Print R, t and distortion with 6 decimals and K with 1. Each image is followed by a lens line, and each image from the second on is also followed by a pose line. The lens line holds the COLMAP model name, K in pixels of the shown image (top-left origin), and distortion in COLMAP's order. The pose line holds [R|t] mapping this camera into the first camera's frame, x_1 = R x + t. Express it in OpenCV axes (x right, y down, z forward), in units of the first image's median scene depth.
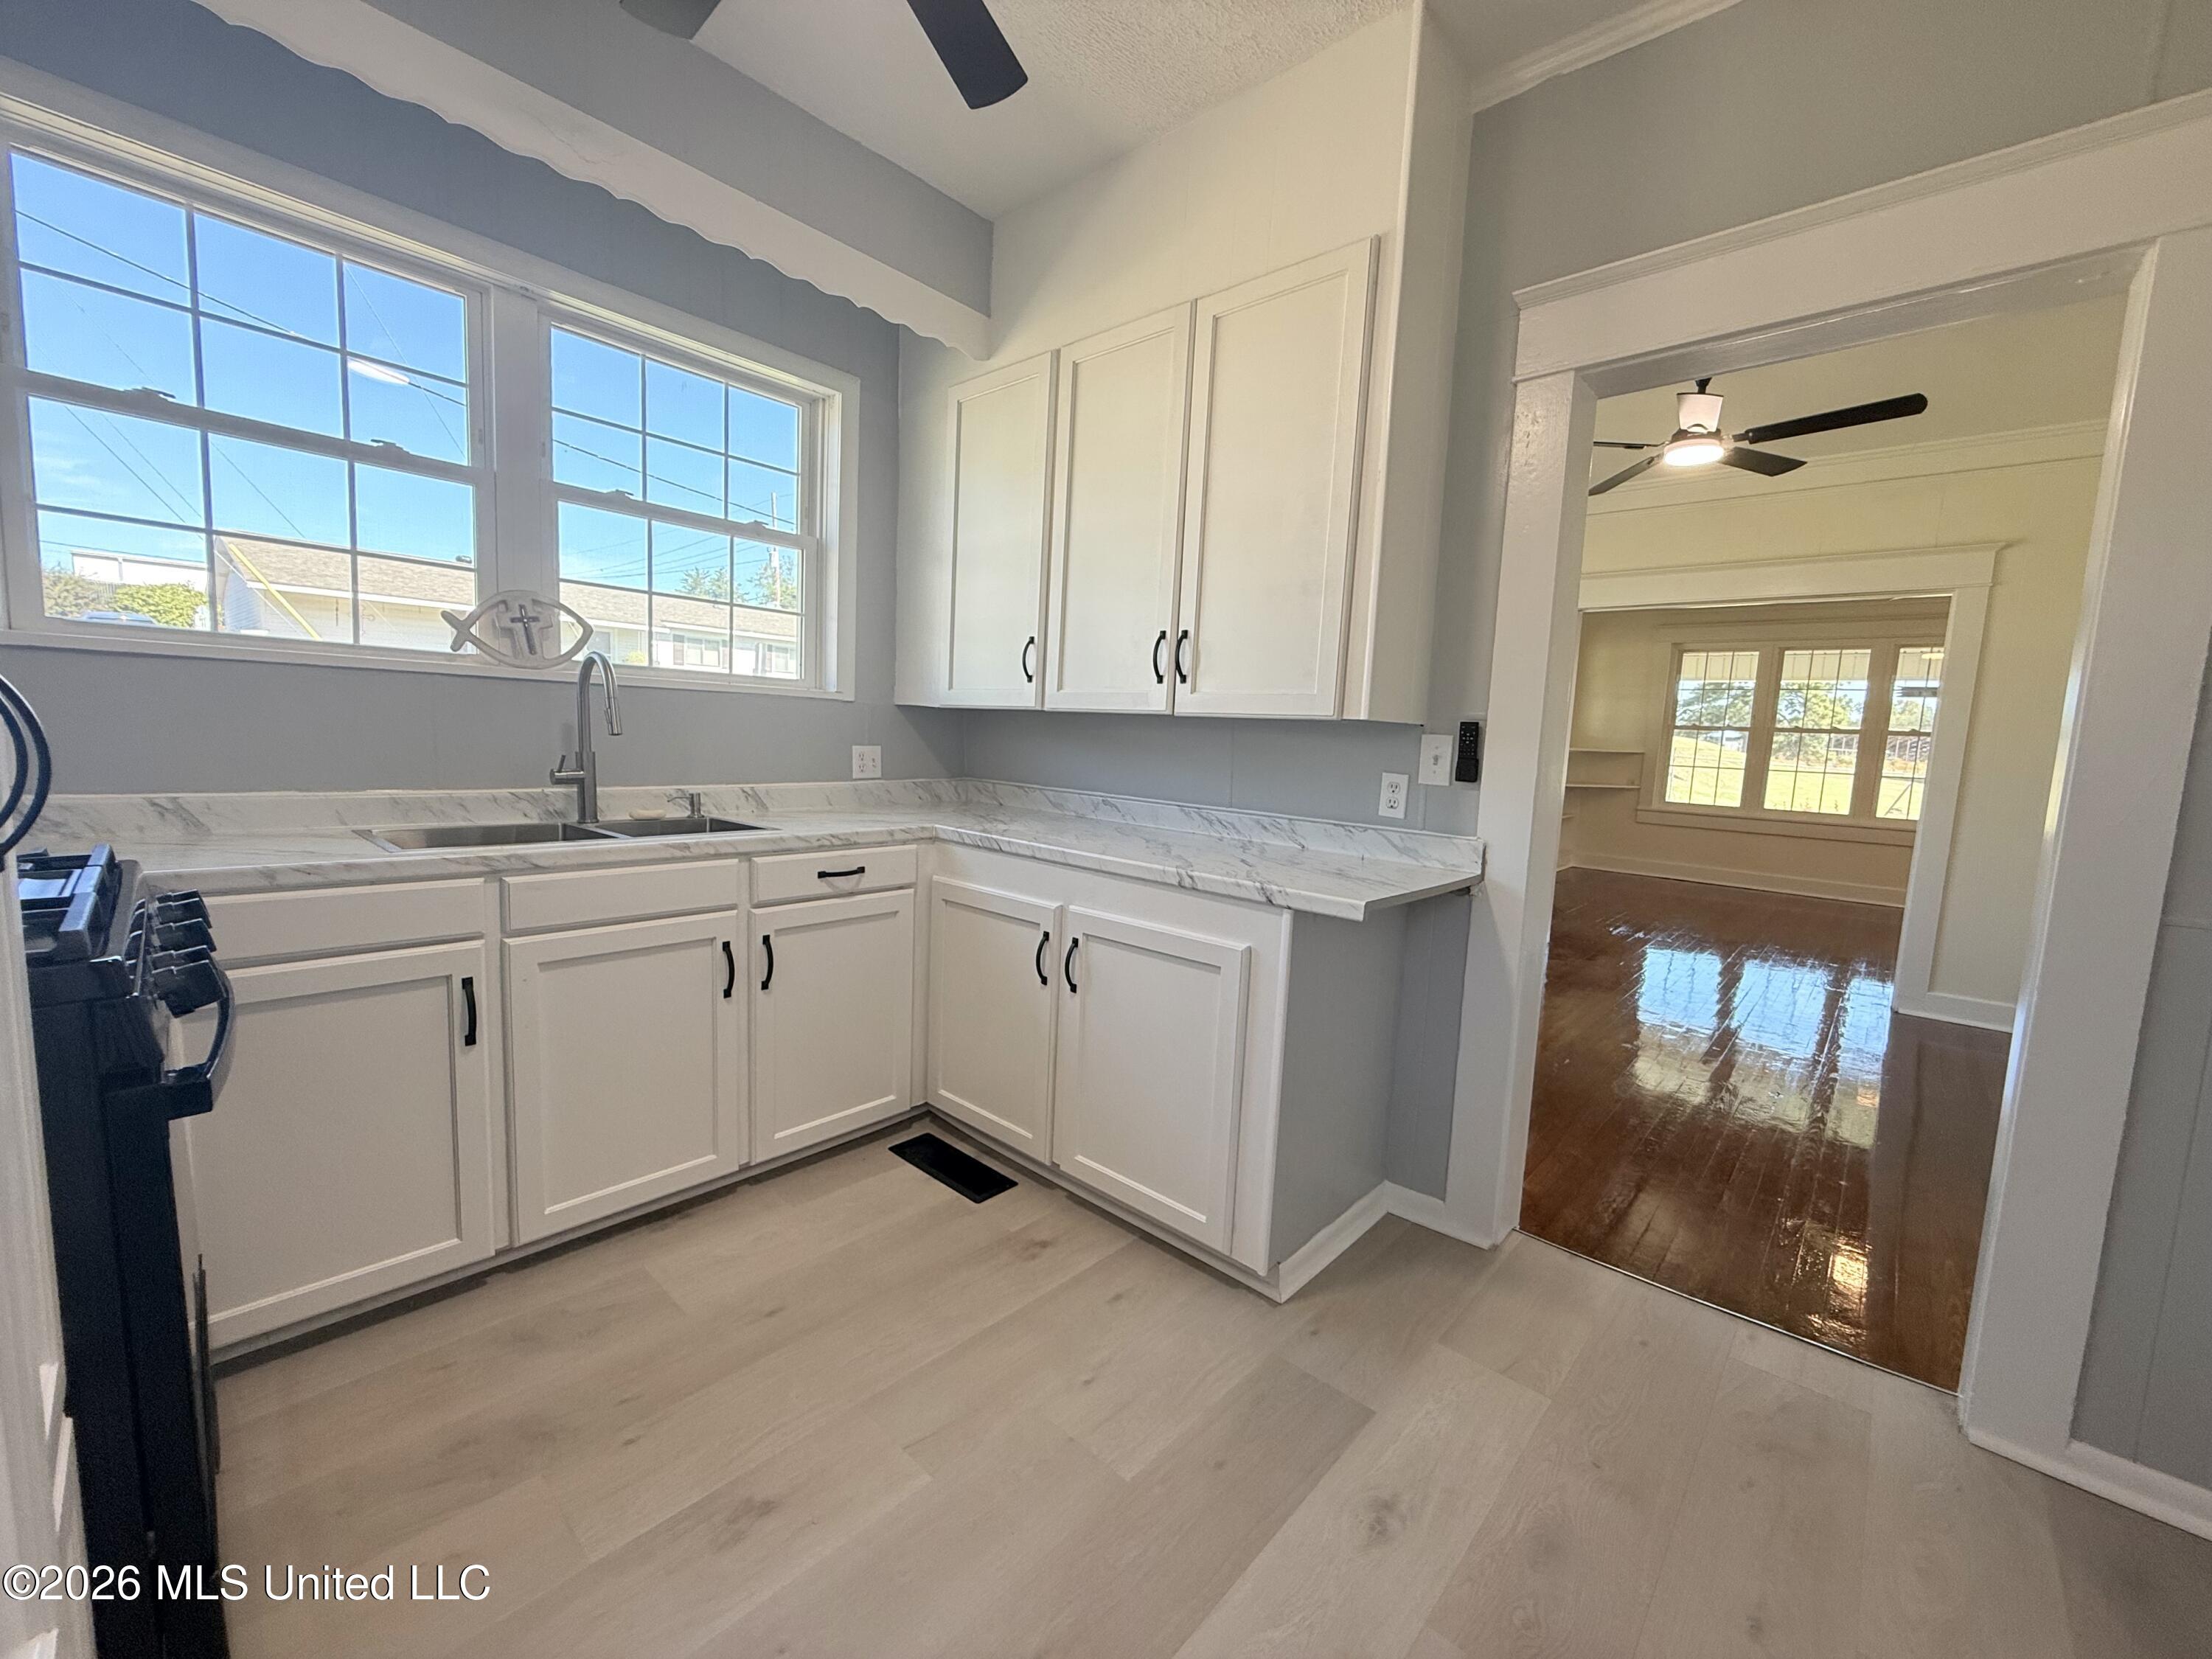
lens RADIAL K [[885.8, 0, 1106.0], [0, 885.8, 829.5], [0, 0, 1]] dist [-0.000786, 0.000008]
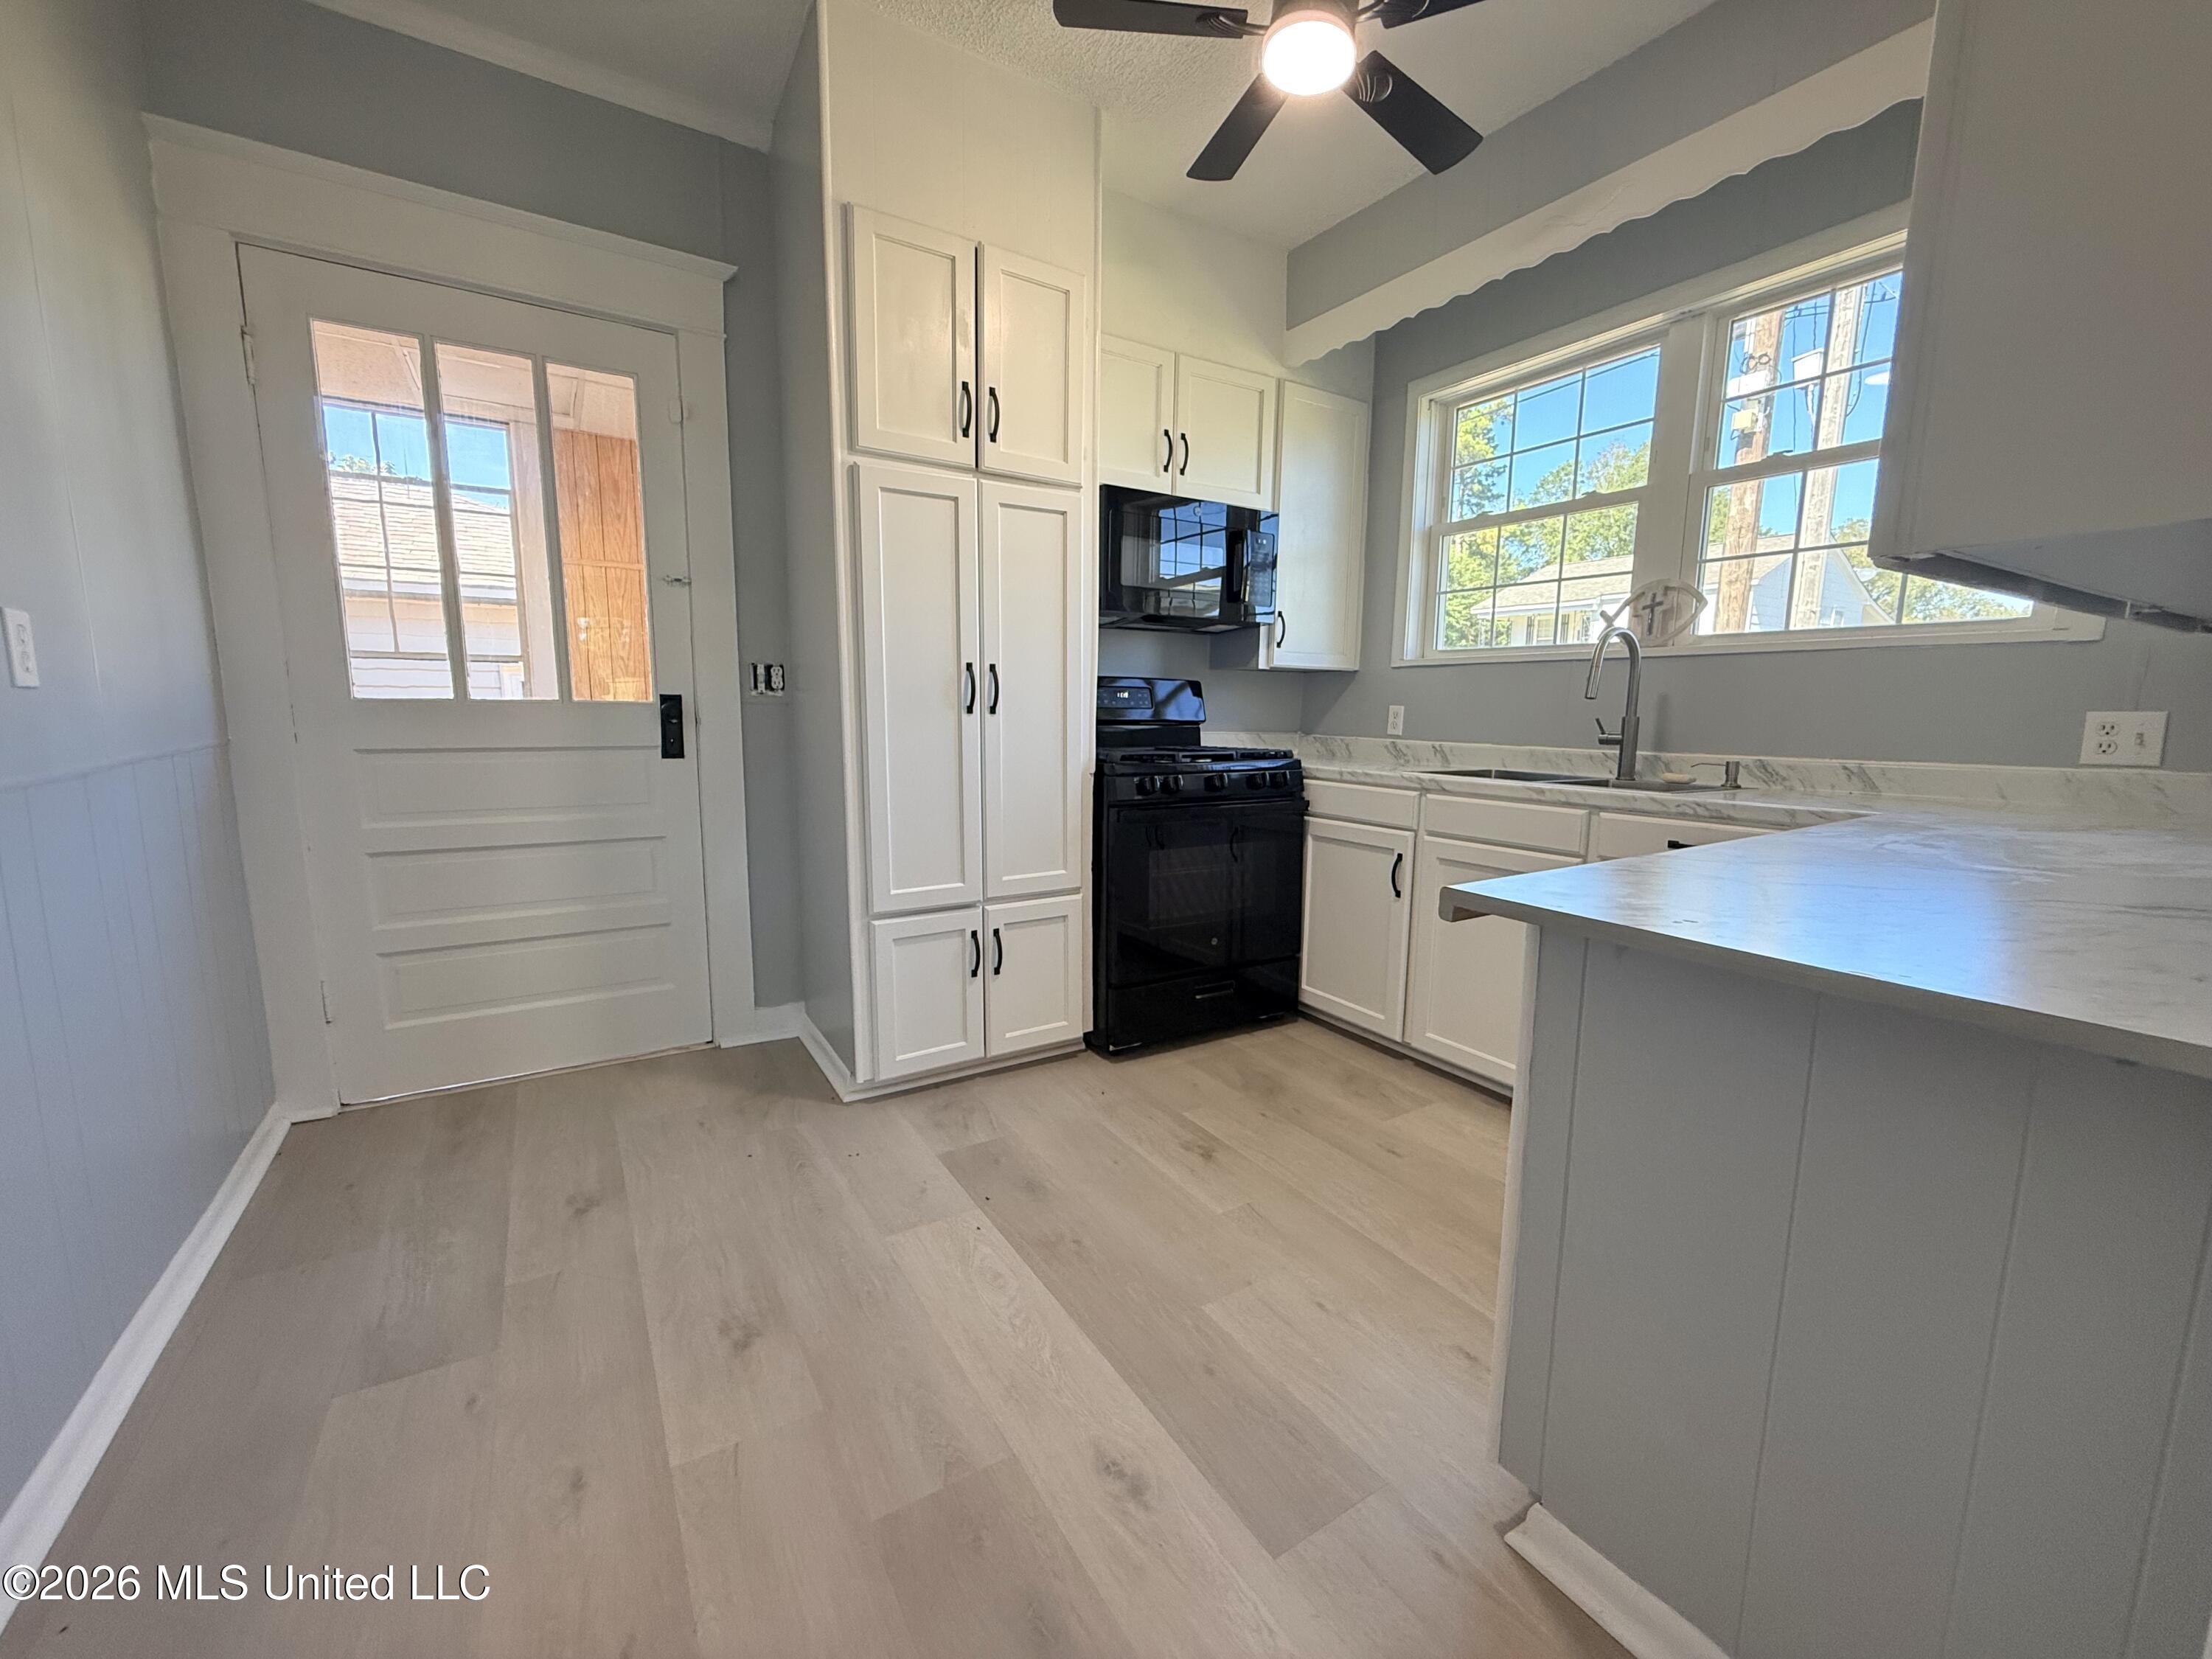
lens RADIAL K [[884.3, 0, 1099.6], [0, 884.3, 830.4], [0, 0, 1]] dist [0.000105, -0.000034]
pose [[-0.274814, 0.087988, -0.957463, 0.698919], [-0.125451, 0.984010, 0.126435, -0.003418], [0.953278, 0.154861, -0.259381, 0.676984]]
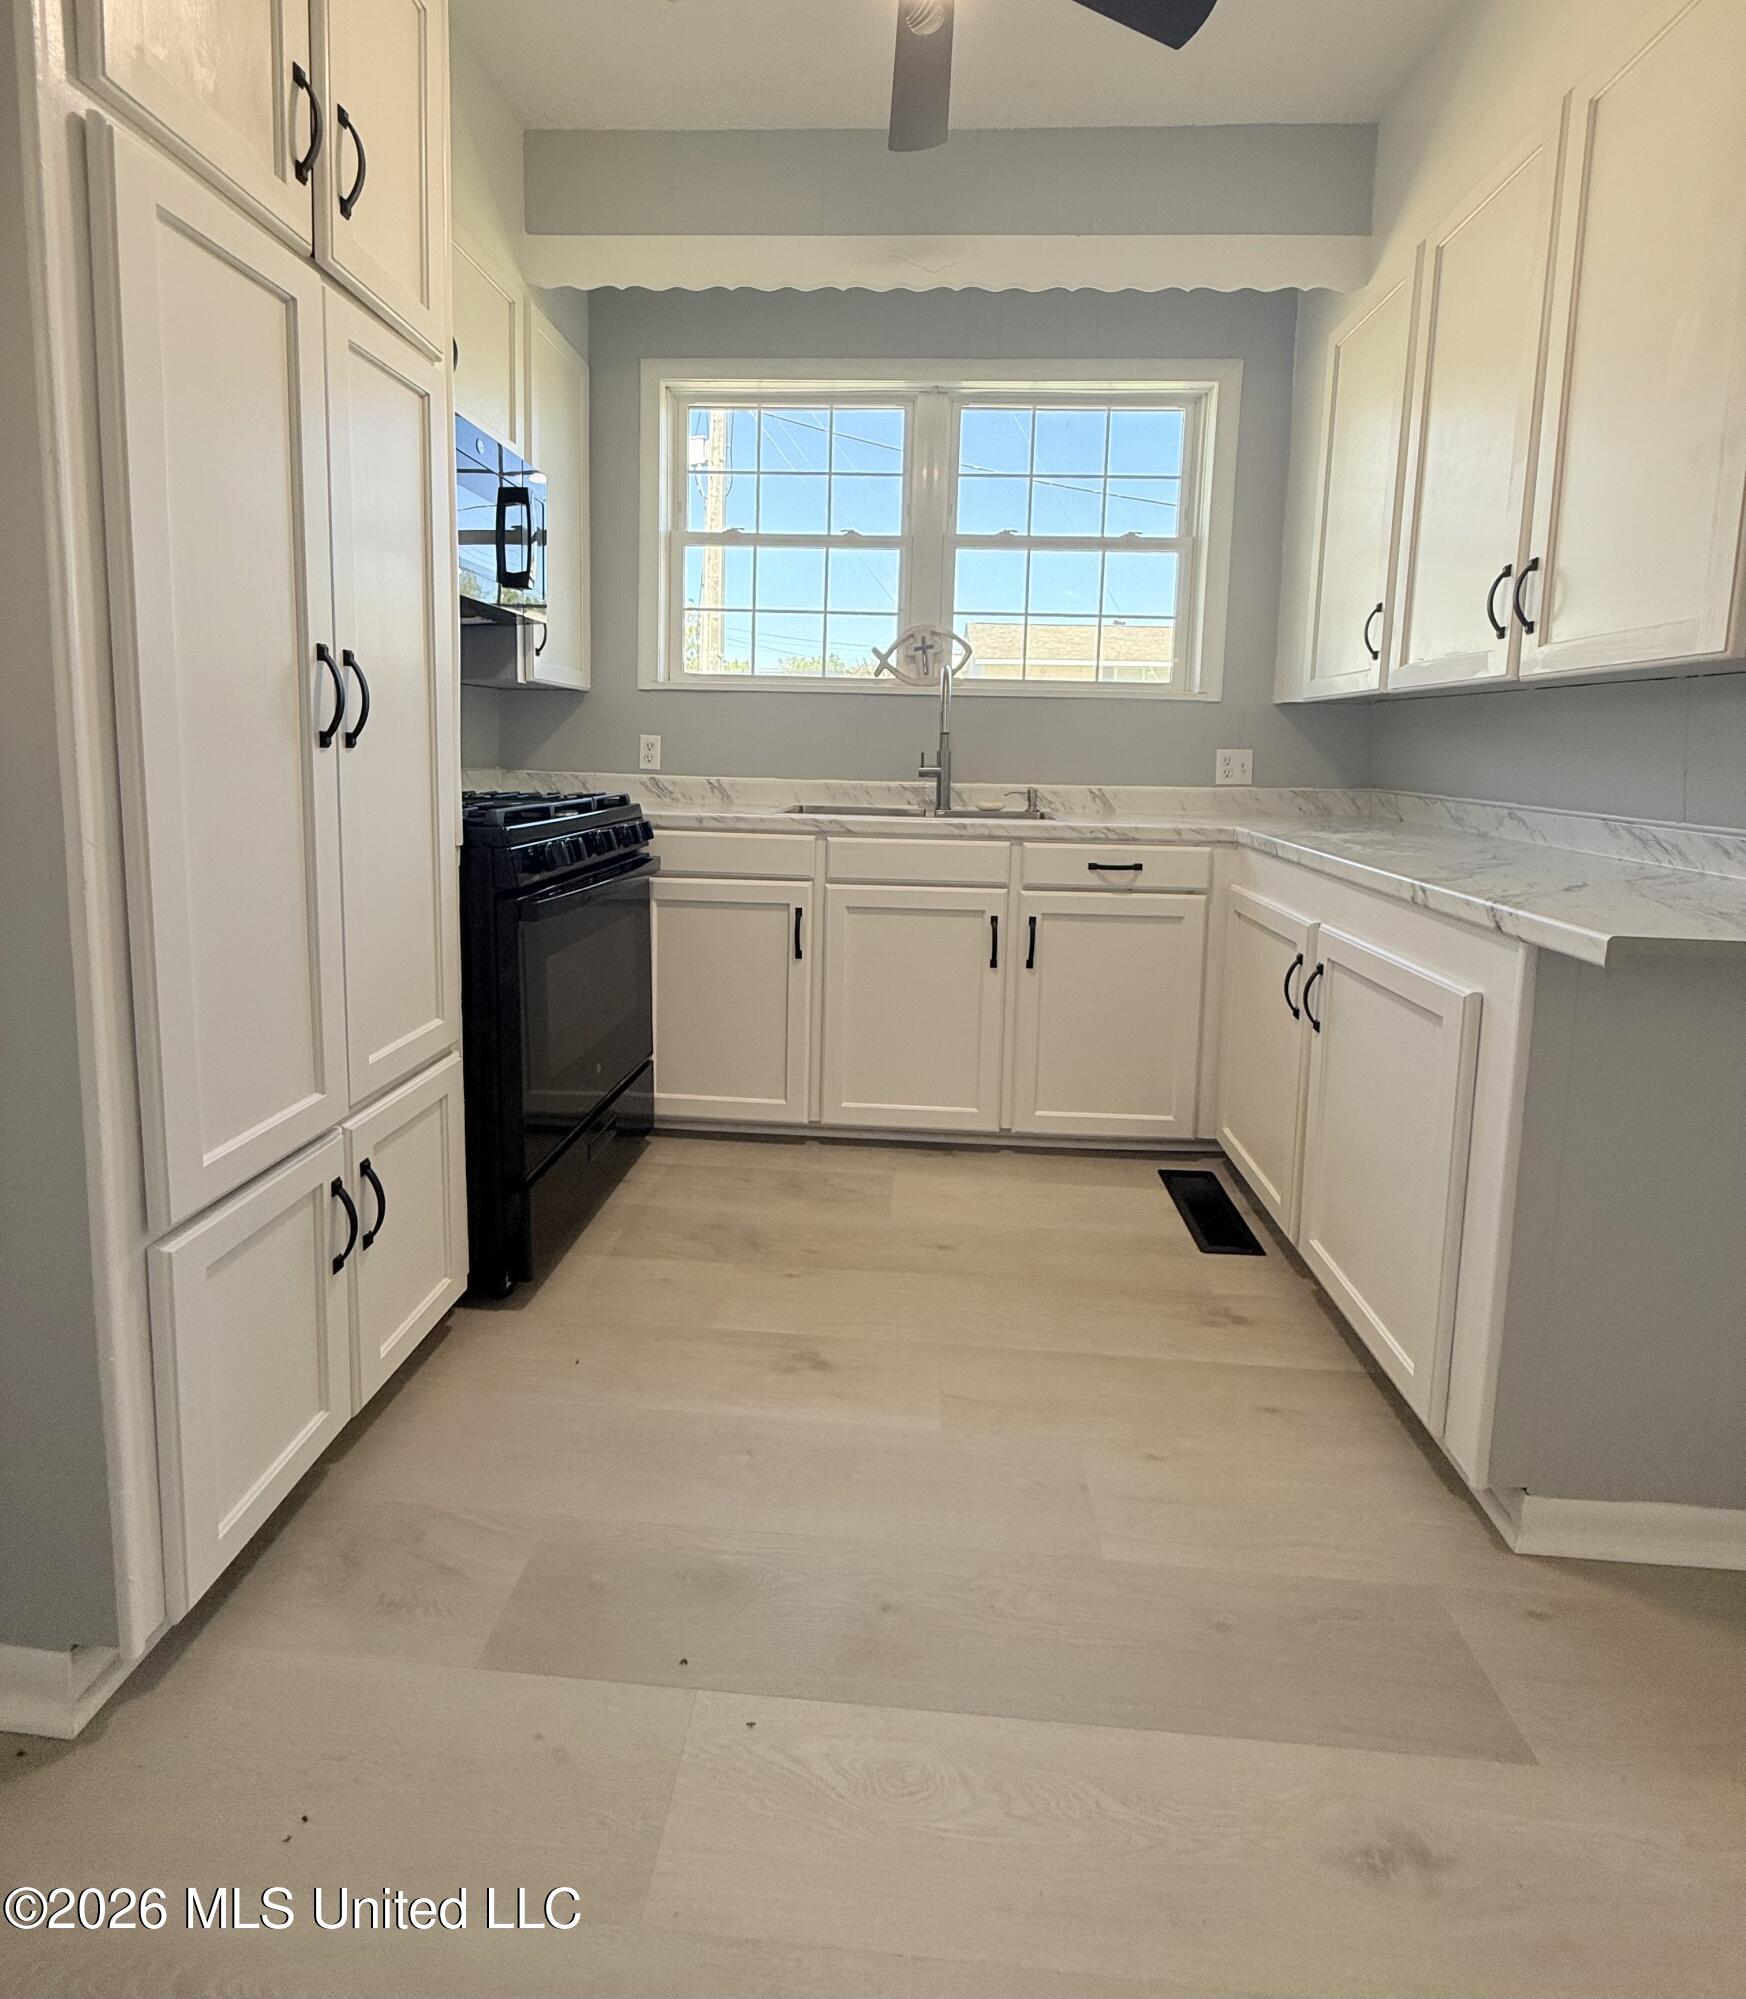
lens RADIAL K [[934.5, 0, 873.2], [0, 934.5, 829.8], [0, 0, 1]] dist [0.002050, 0.000137]
pose [[0.626566, 0.041188, -0.778279, 0.349576], [-0.080255, 0.996704, -0.011863, 0.042295], [0.775225, 0.069894, 0.627807, 0.136235]]
